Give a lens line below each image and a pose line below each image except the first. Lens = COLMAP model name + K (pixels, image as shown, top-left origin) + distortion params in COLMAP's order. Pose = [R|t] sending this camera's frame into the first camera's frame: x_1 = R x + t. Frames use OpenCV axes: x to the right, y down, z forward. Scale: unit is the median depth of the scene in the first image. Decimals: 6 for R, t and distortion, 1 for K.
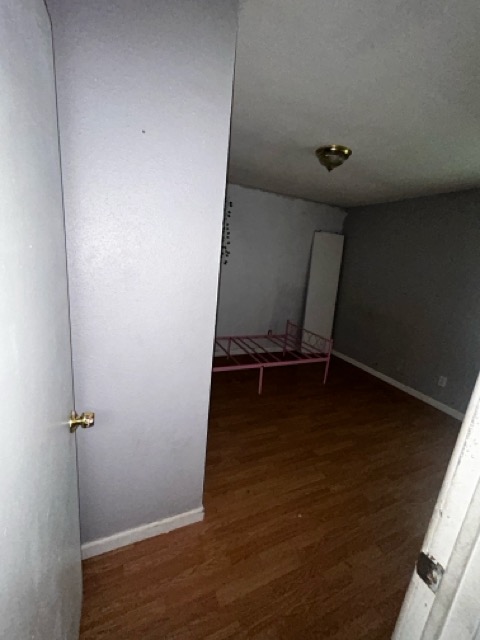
lens RADIAL K [[261.1, 0, 239.8], [0, 261.1, 318.5], [0, 0, 1]] dist [-0.001456, 0.000467]
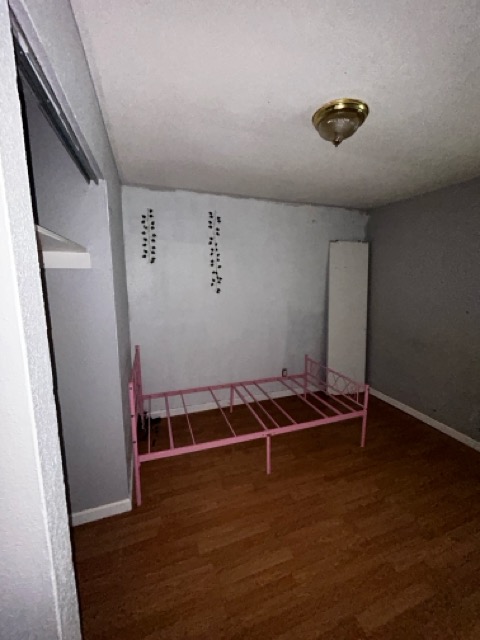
lens RADIAL K [[261.1, 0, 241.0], [0, 261.1, 315.9], [0, 0, 1]] dist [-0.001456, 0.000467]
pose [[0.992944, -0.076188, -0.090875, 0.078167], [0.068520, 0.994047, -0.084707, -0.064247], [0.096787, 0.077883, 0.992253, 0.214444]]
